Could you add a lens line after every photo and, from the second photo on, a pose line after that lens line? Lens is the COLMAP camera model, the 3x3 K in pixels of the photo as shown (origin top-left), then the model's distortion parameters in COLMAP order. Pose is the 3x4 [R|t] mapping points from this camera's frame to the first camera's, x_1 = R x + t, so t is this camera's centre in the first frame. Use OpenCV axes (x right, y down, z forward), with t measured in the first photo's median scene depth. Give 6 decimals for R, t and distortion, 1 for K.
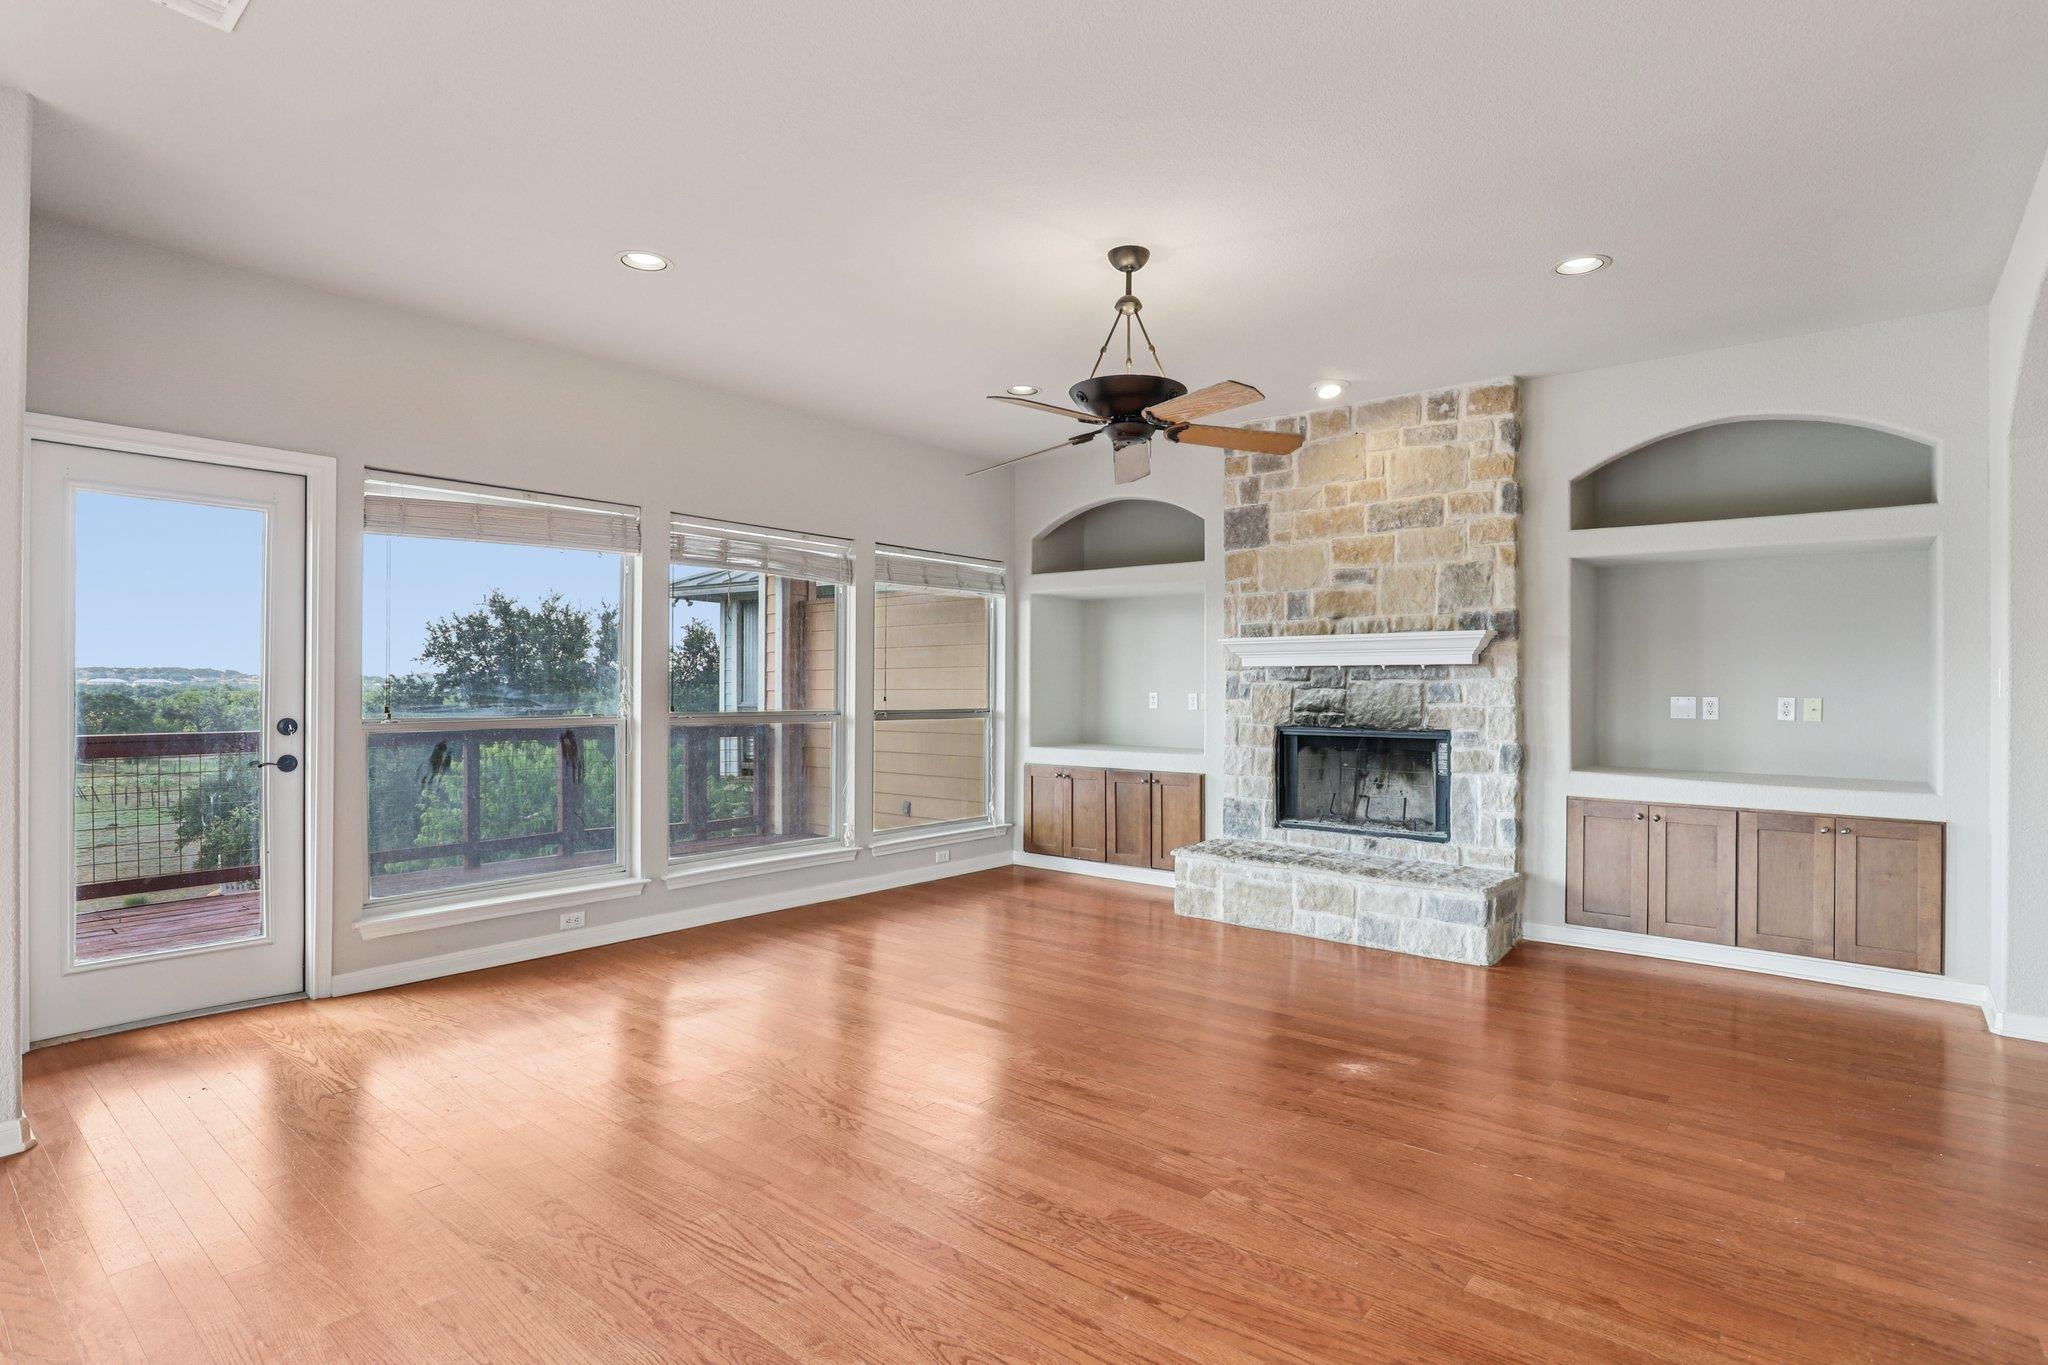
lens RADIAL K [[1022.9, 0, 1024.0], [0, 1022.9, 682.5], [0, 0, 1]] dist [-0.005382, -0.000591]
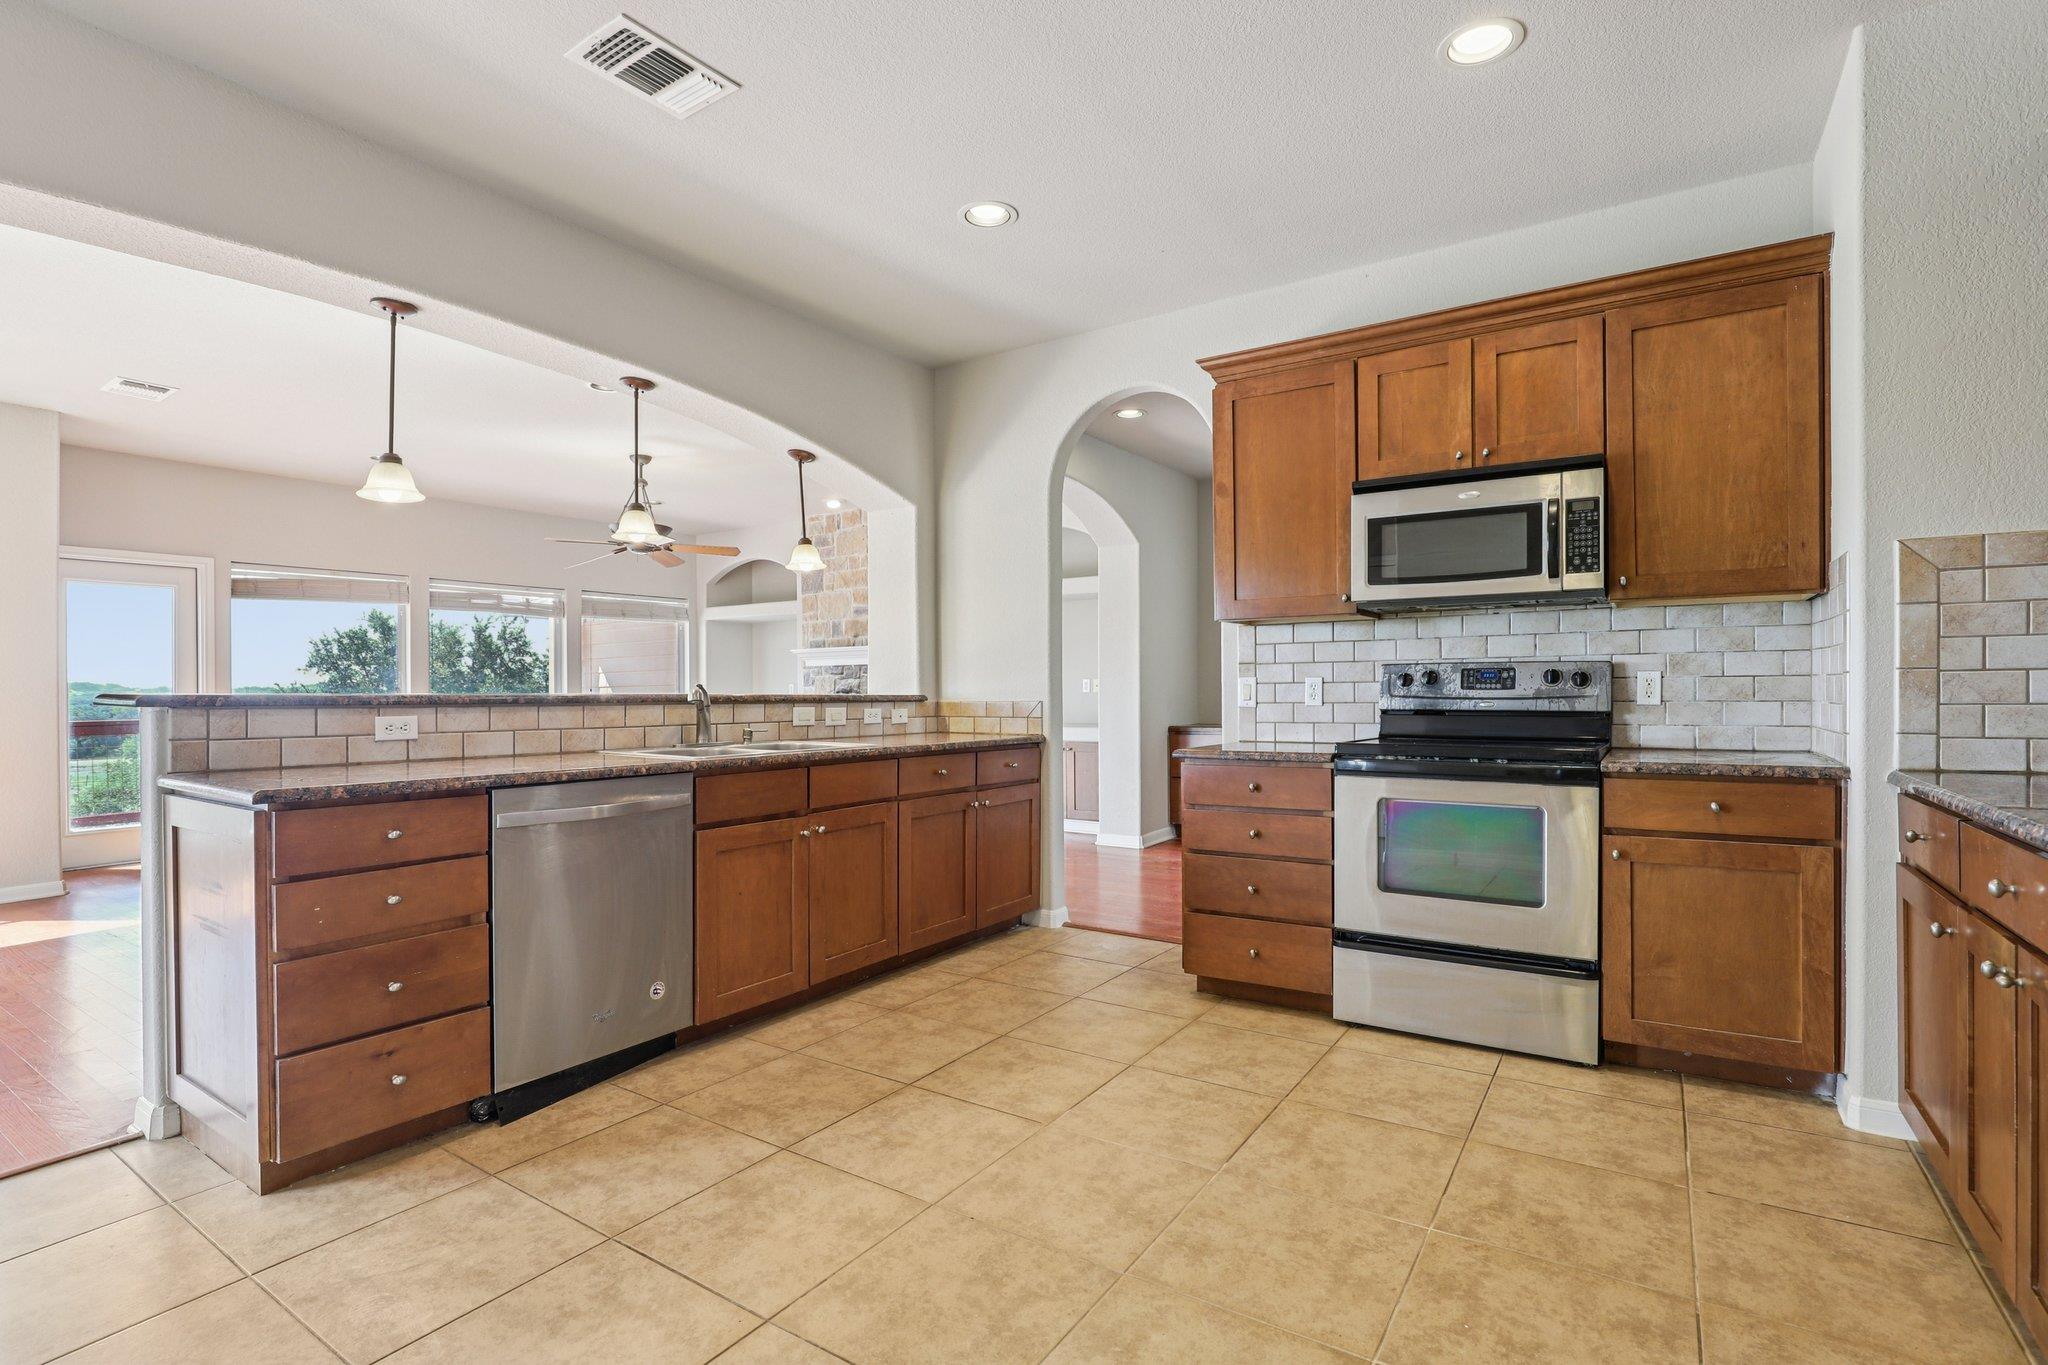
lens RADIAL K [[960.1, 0, 1024.0], [0, 960.1, 682.5], [0, 0, 1]] dist [-0.026059, 0.000972]
pose [[0.993960, -0.016110, 0.108555, 0.412985], [0.016152, 0.999869, 0.000499, 0.015885], [-0.108548, 0.001258, 0.994090, -0.592067]]
